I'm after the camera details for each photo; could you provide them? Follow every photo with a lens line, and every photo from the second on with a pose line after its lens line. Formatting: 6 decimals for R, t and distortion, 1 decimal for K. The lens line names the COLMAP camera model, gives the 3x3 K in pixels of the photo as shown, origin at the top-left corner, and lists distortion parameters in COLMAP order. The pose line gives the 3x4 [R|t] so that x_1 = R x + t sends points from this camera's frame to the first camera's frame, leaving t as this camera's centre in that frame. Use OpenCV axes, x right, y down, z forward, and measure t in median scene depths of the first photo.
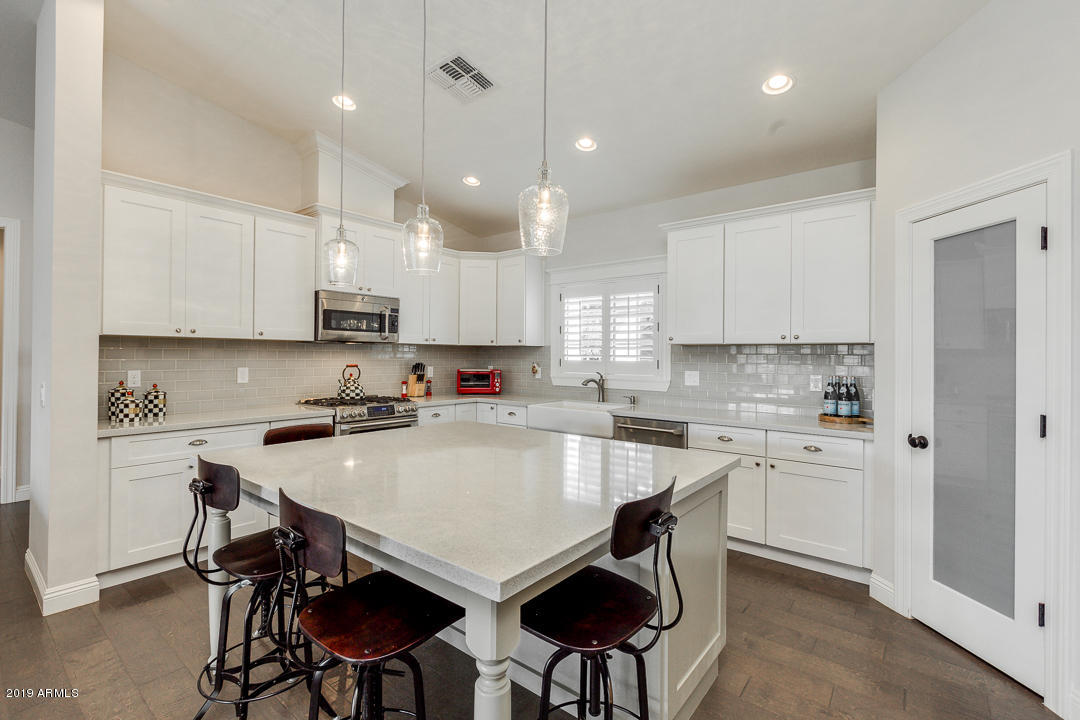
lens RADIAL K [[482.8, 0, 540.0], [0, 482.8, 354.1], [0, 0, 1]] dist [-0.000855, -0.000205]
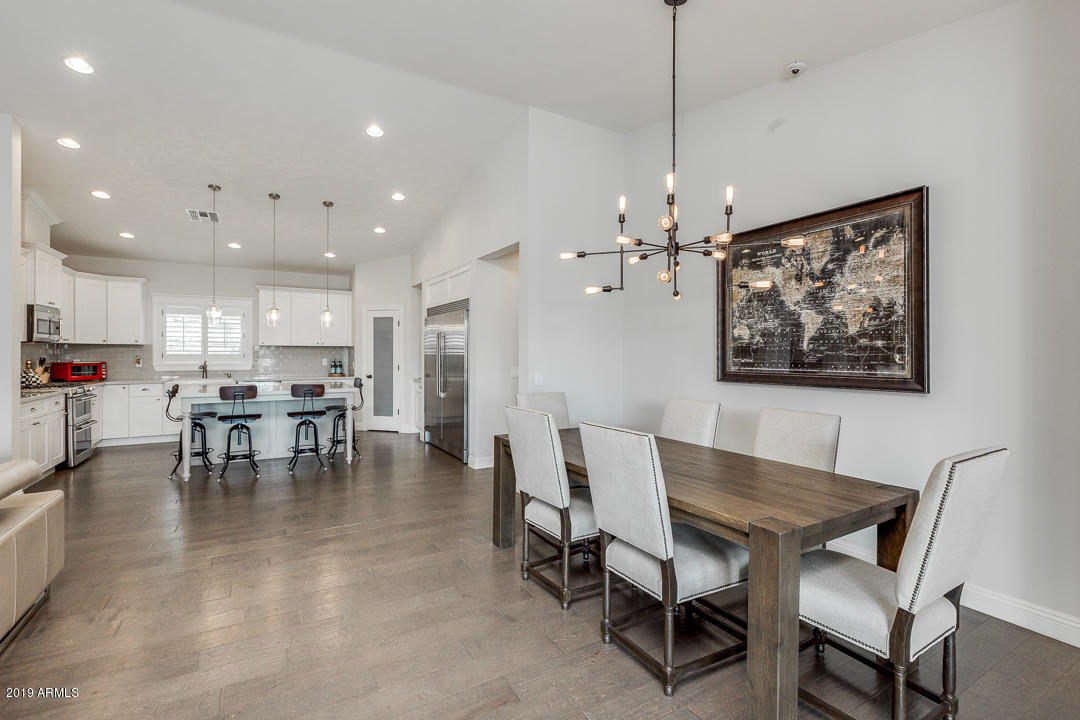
lens RADIAL K [[482.8, 0, 540.0], [0, 482.8, 354.1], [0, 0, 1]] dist [-0.000855, -0.000205]
pose [[0.359585, -0.010549, 0.933053, -1.026159], [-0.002396, 0.999922, 0.012228, -0.009560], [-0.933109, -0.006632, 0.359532, -0.700858]]
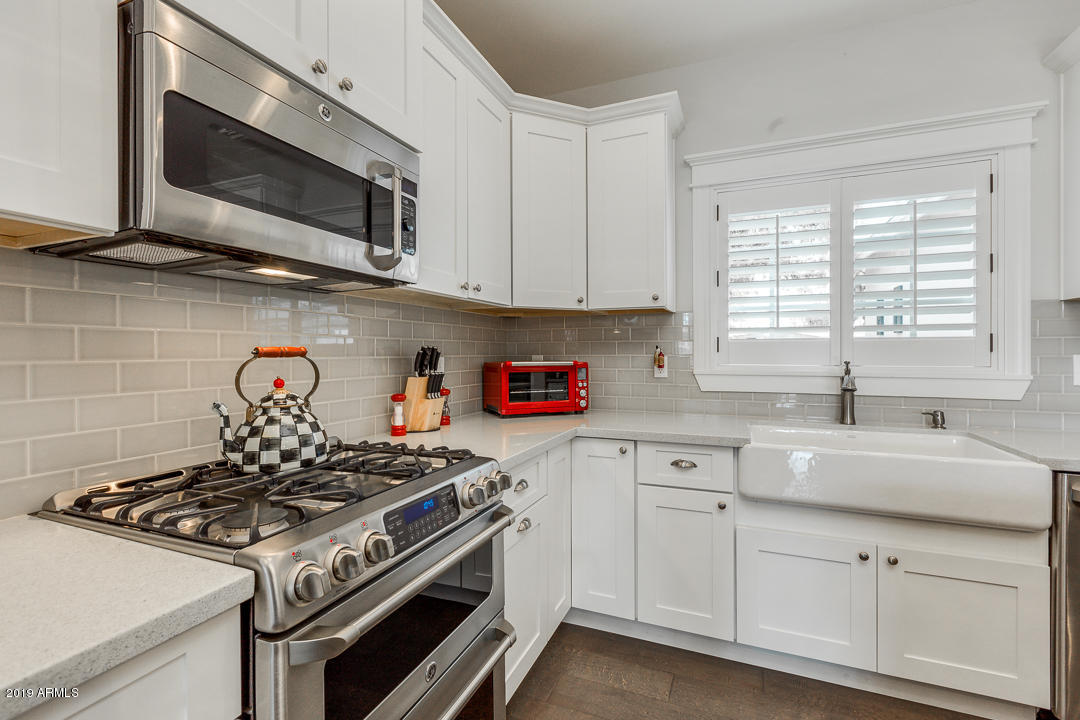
lens RADIAL K [[482.8, 0, 540.0], [0, 482.8, 354.1], [0, 0, 1]] dist [-0.000855, -0.000205]
pose [[0.961415, -0.012128, 0.274834, -0.293422], [0.009647, 0.999900, 0.010380, 0.022002], [-0.274932, -0.007328, 0.961436, 0.627567]]
